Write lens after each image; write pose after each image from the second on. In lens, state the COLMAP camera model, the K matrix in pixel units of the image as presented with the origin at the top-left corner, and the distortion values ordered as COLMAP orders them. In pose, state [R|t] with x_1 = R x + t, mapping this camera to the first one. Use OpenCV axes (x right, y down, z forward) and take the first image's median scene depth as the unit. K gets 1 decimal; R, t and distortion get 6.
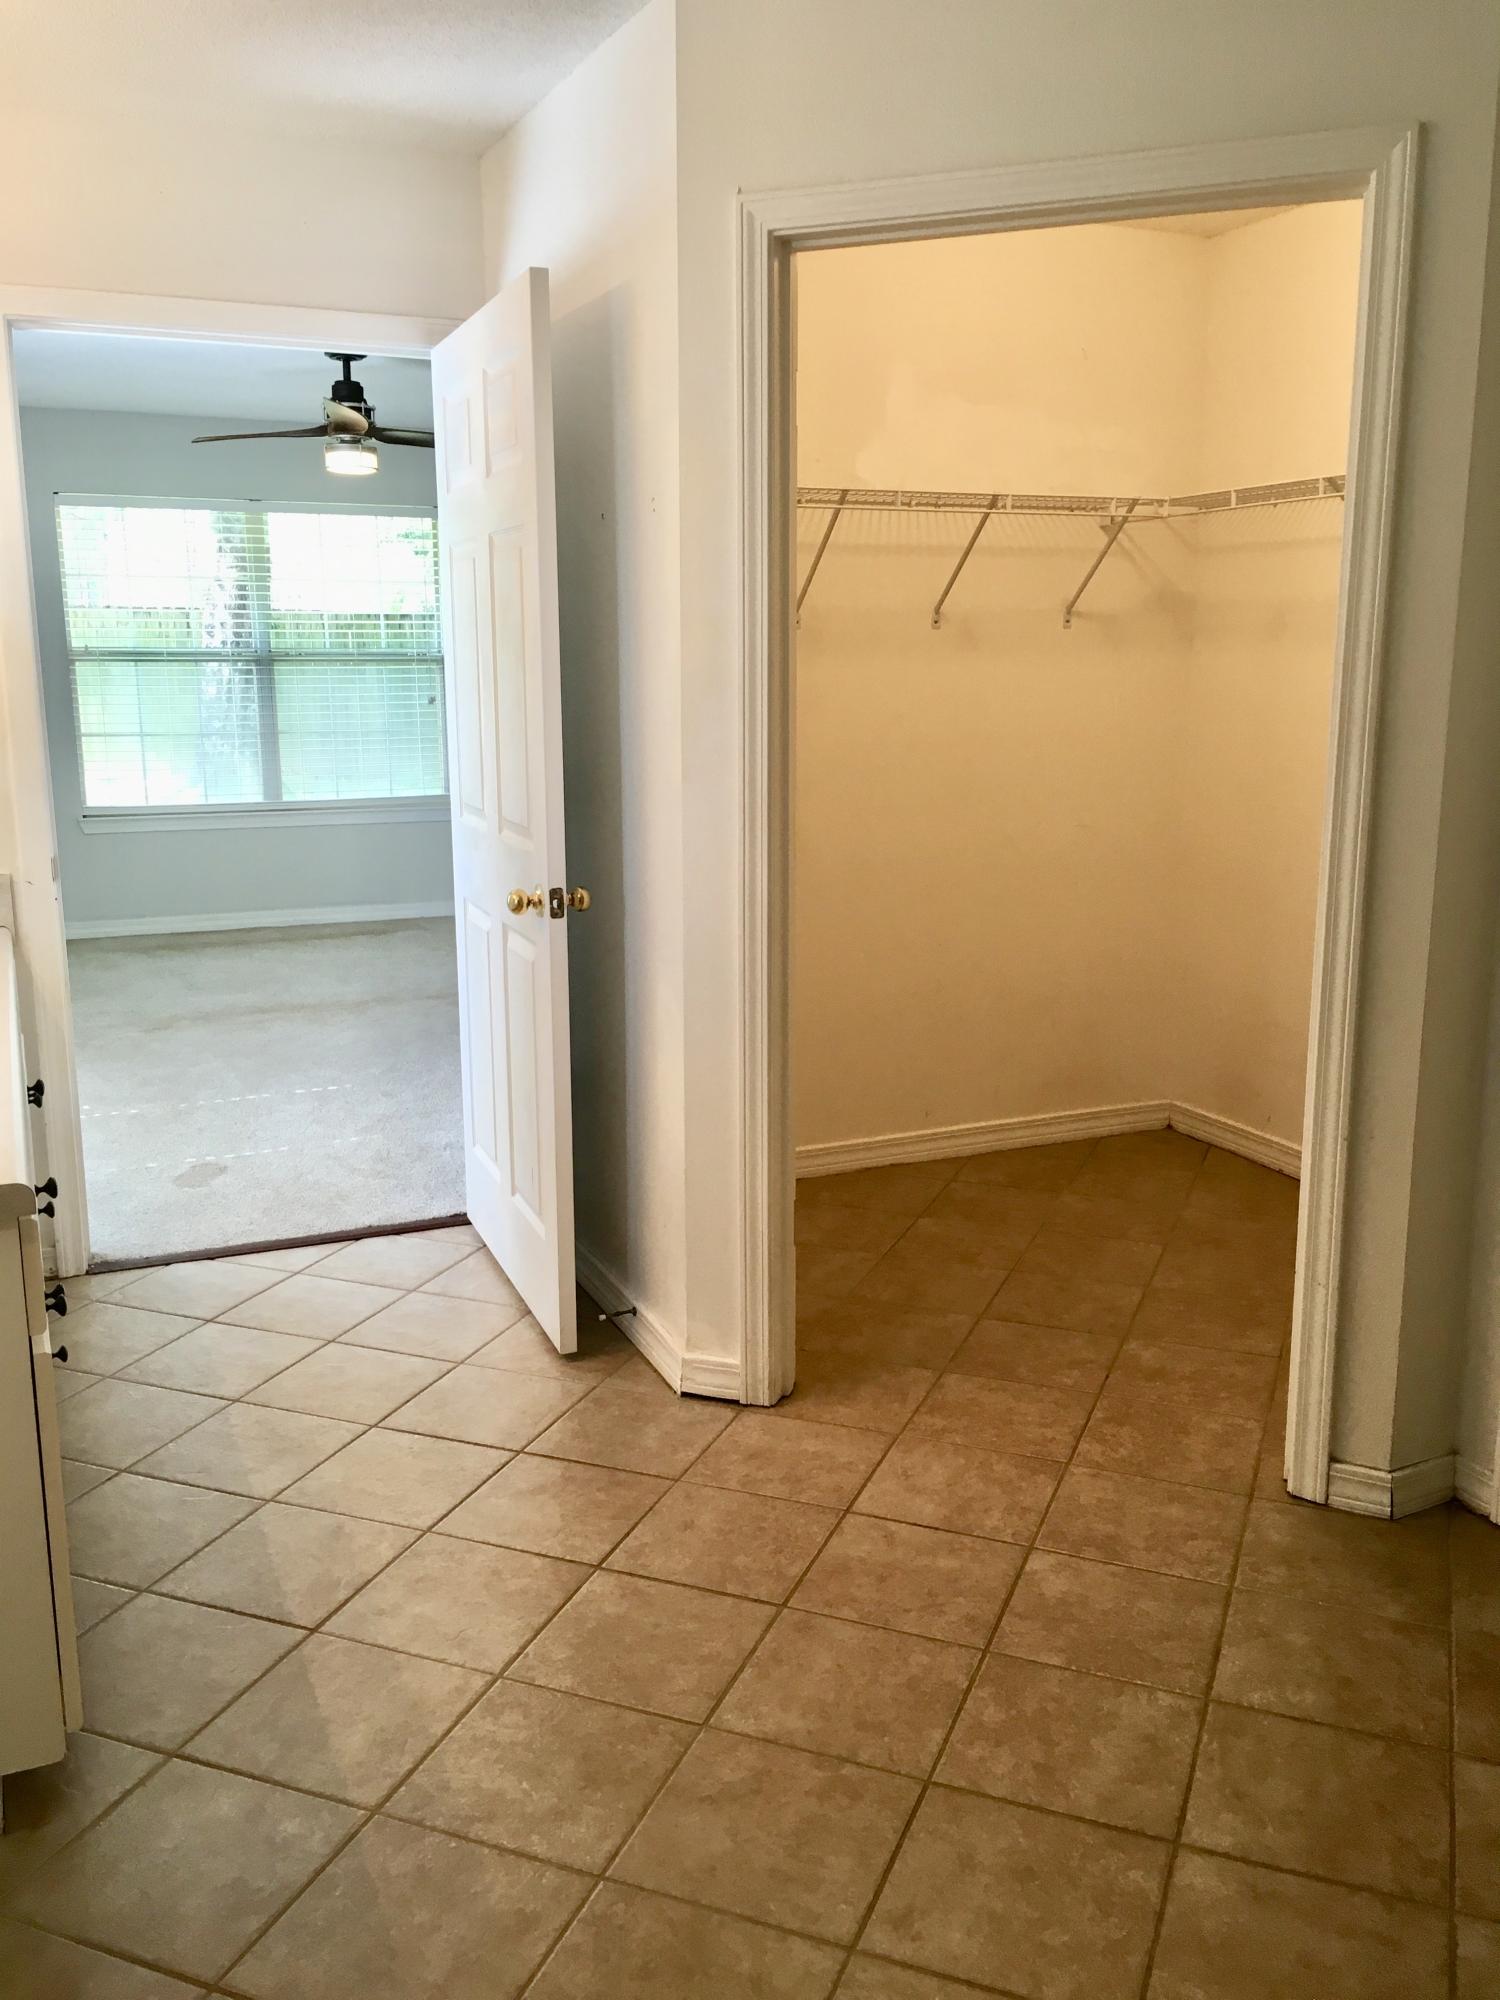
lens RADIAL K [[1702.7, 0, 757.5], [0, 1702.7, 1005.5], [0, 0, 1]] dist [0.077038, -0.117905]
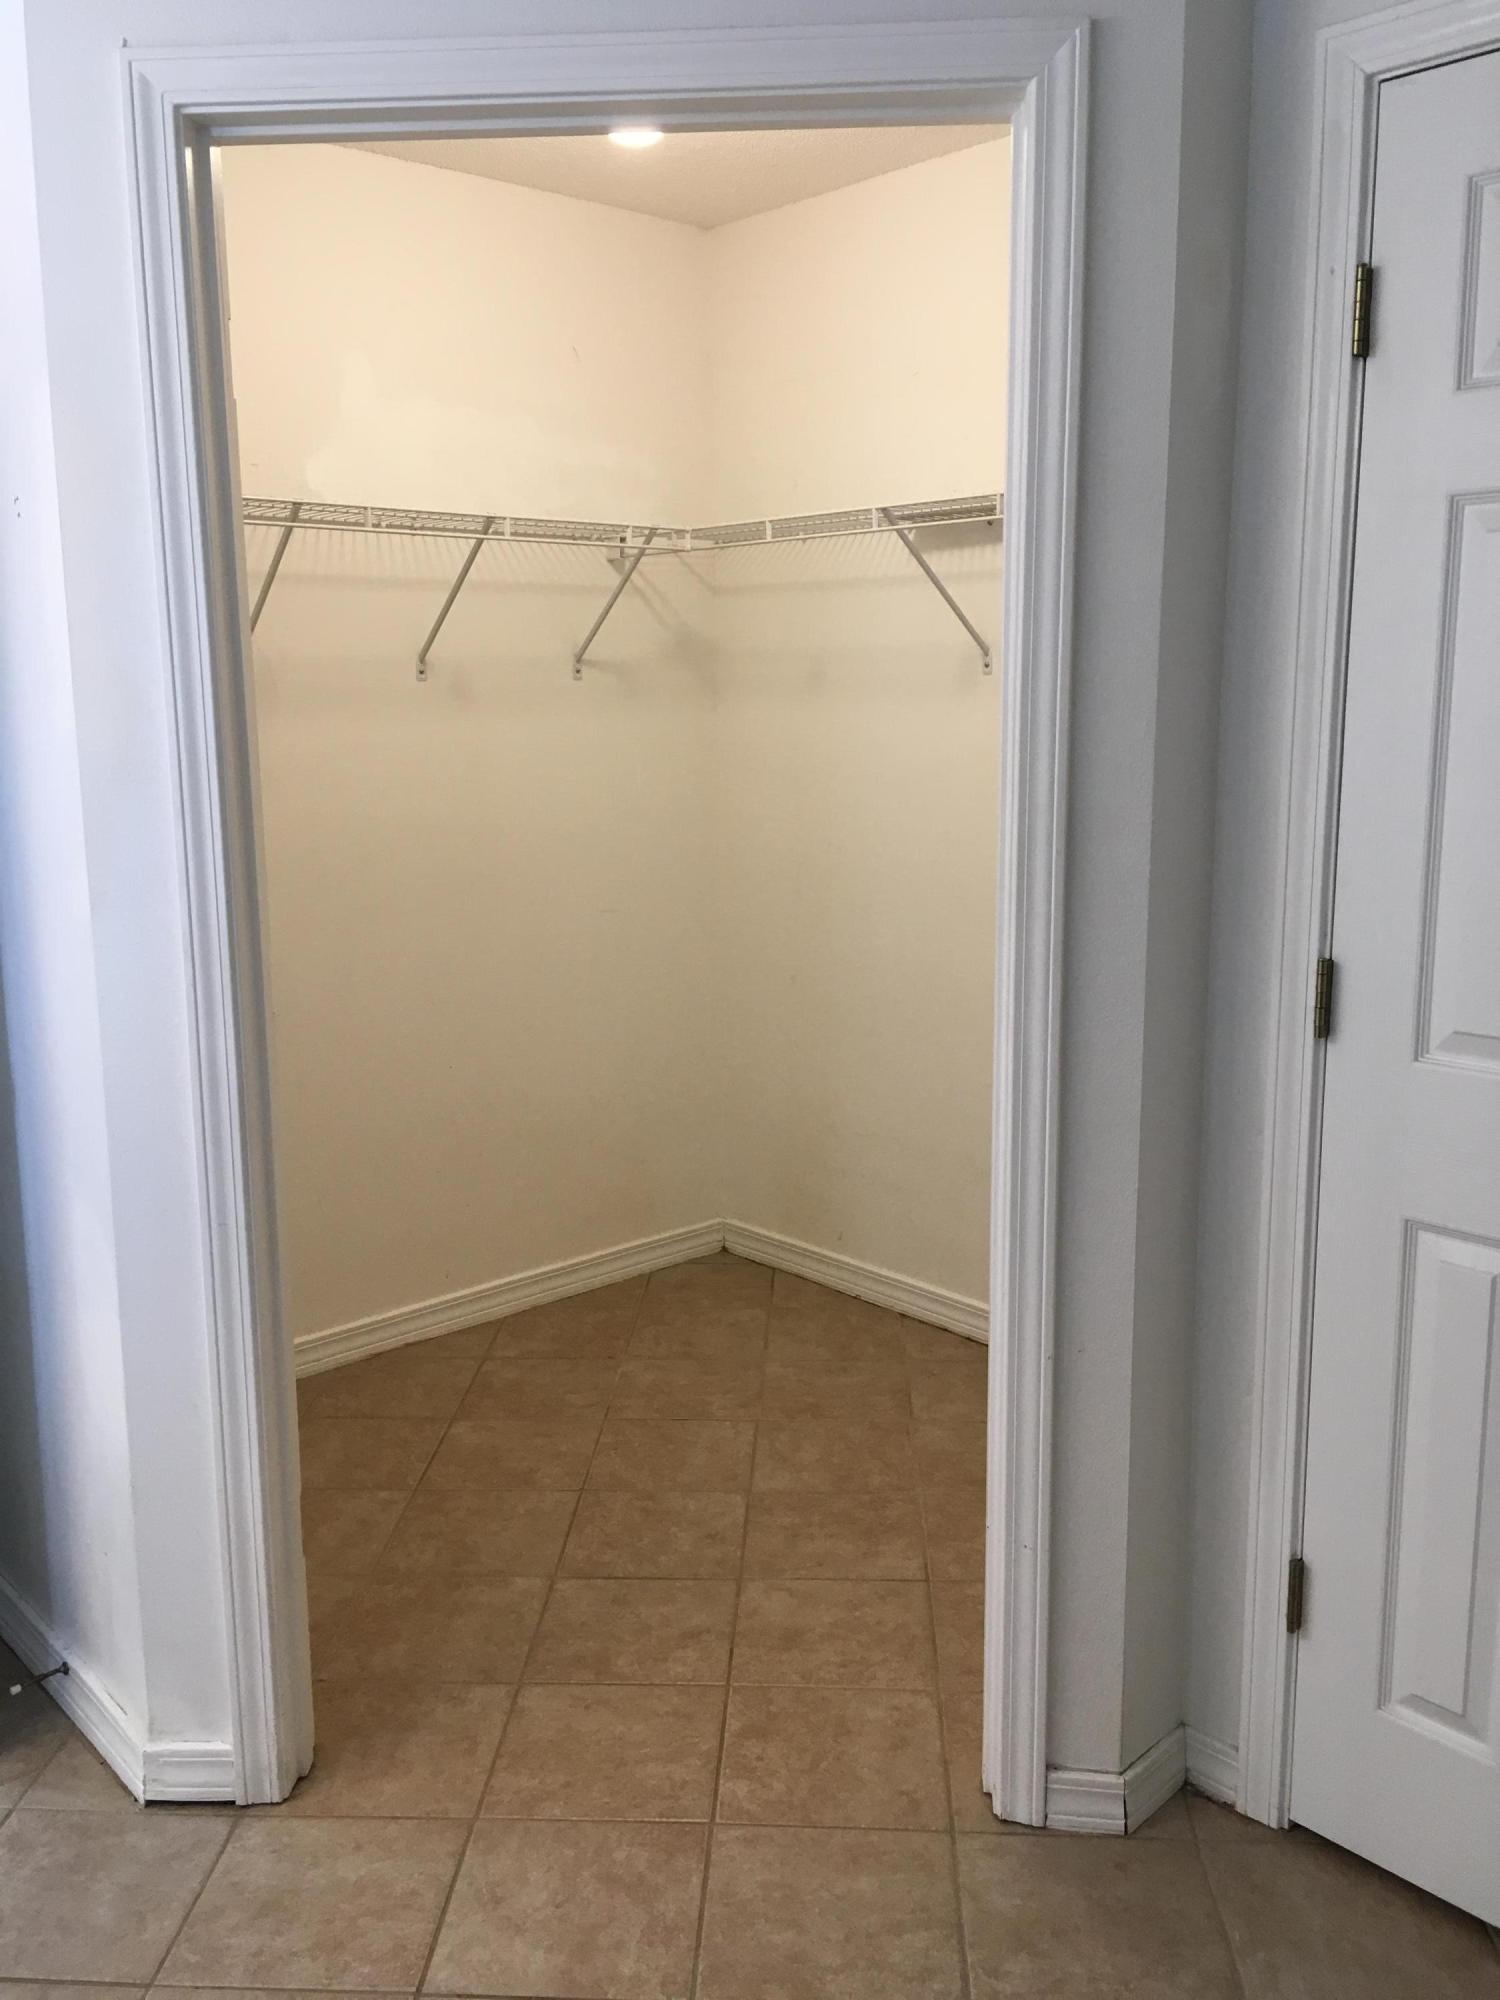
lens RADIAL K [[1702.7, 0, 749.6], [0, 1702.7, 1000.2], [0, 0, 1]] dist [0.077038, -0.117905]
pose [[0.950514, -0.060947, 0.304644, -0.004482], [0.068241, 0.997580, -0.013342, -0.056087], [-0.303093, 0.033471, 0.952373, 0.218123]]
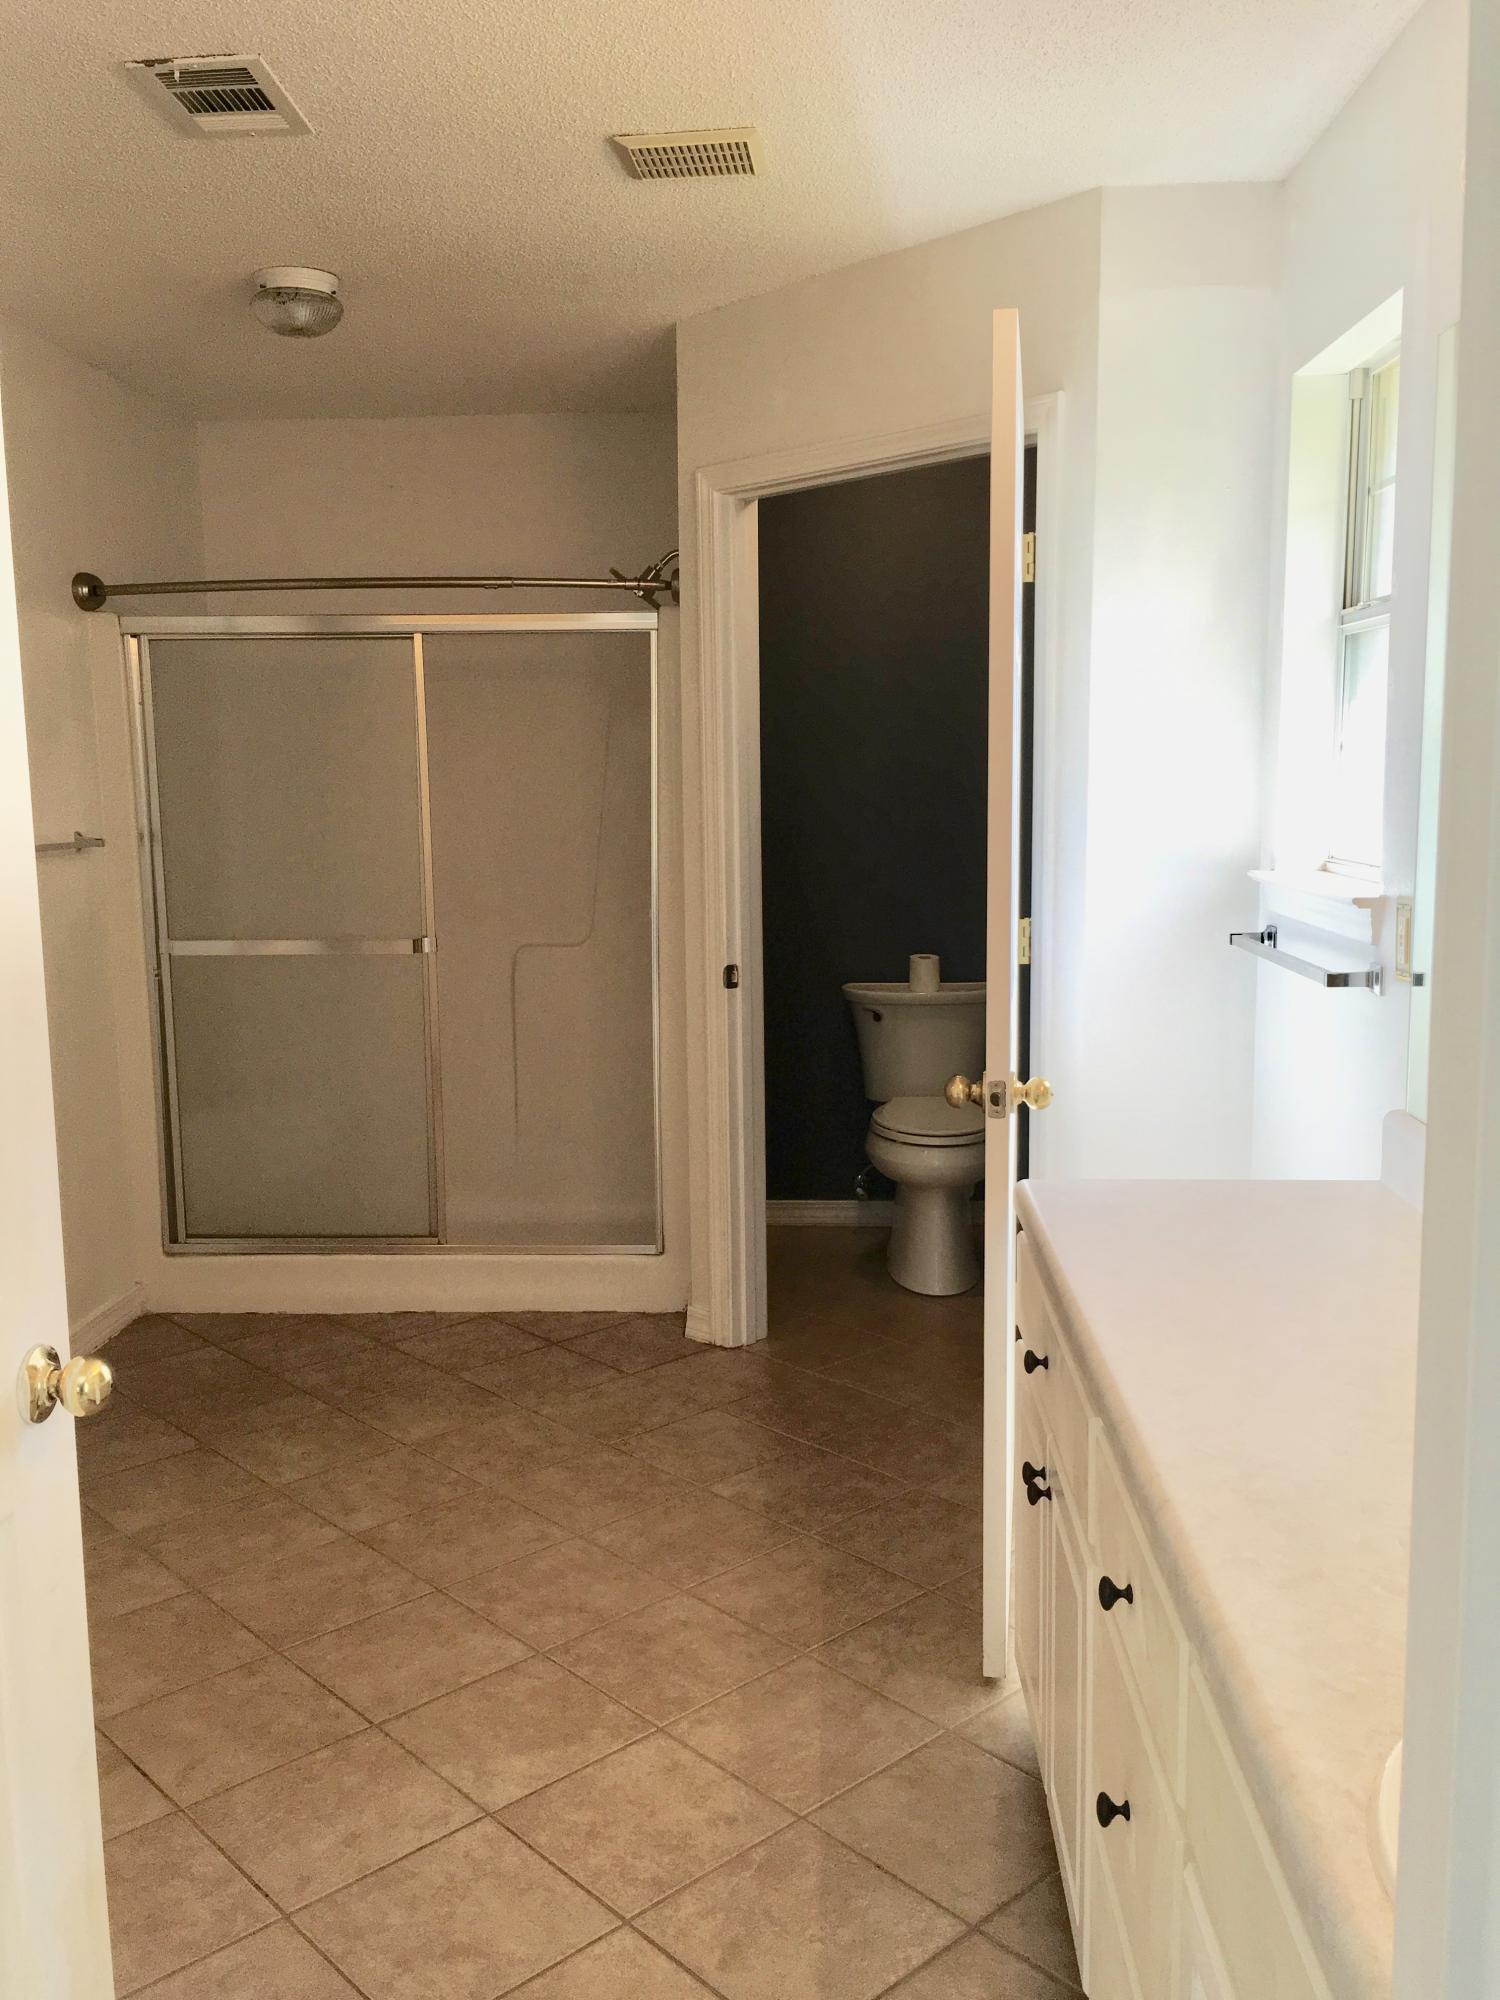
lens RADIAL K [[1702.7, 0, 746.1], [0, 1702.7, 998.1], [0, 0, 1]] dist [0.077038, -0.117905]
pose [[-0.893994, -0.029994, 0.447074, -0.412928], [0.122549, 0.943348, 0.308345, -0.225406], [-0.430995, 0.330448, -0.839671, 1.074420]]
